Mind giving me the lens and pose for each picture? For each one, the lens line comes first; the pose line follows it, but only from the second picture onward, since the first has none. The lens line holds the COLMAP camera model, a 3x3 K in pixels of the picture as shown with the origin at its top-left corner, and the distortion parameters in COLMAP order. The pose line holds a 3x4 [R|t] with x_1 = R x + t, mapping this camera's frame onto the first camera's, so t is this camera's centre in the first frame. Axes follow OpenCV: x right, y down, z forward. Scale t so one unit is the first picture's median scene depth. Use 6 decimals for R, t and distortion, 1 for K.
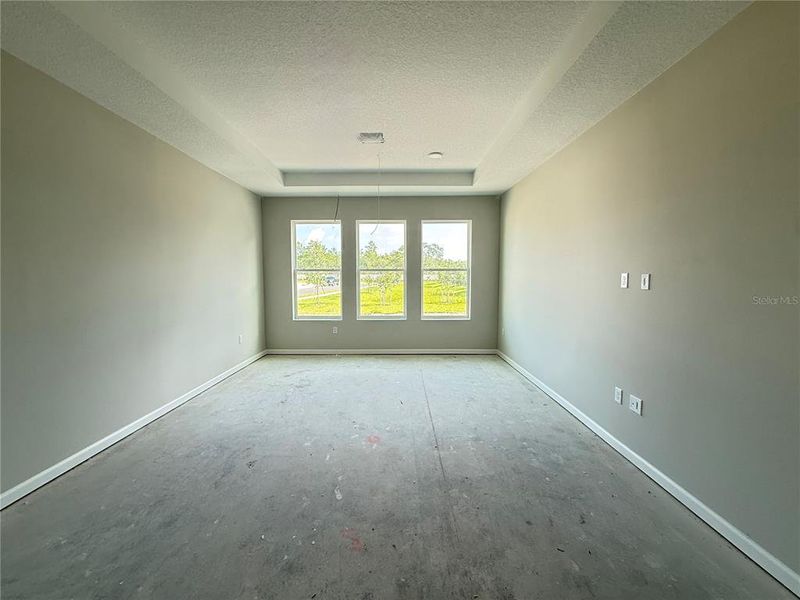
lens RADIAL K [[322.2, 0, 398.2], [0, 322.2, 300.5], [0, 0, 1]] dist [0.003365, 0.001860]
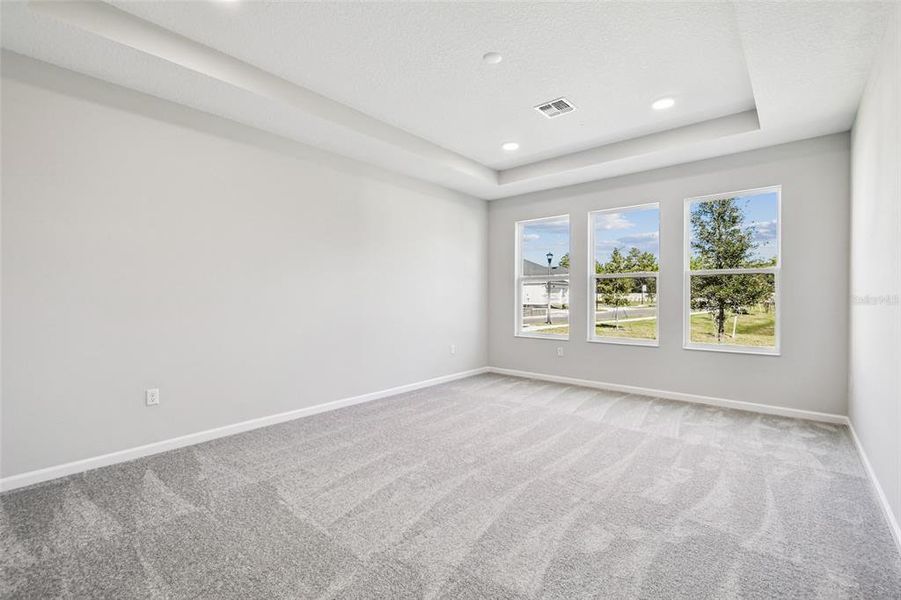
lens RADIAL K [[403.7, 0, 448.4], [0, 403.7, 300.1], [0, 0, 1]] dist [0.005139, -0.001640]
pose [[0.758384, 0.007054, -0.651770, 0.239593], [-0.051321, 0.997483, -0.048920, 0.027147], [0.649785, 0.070550, 0.756837, 0.055754]]
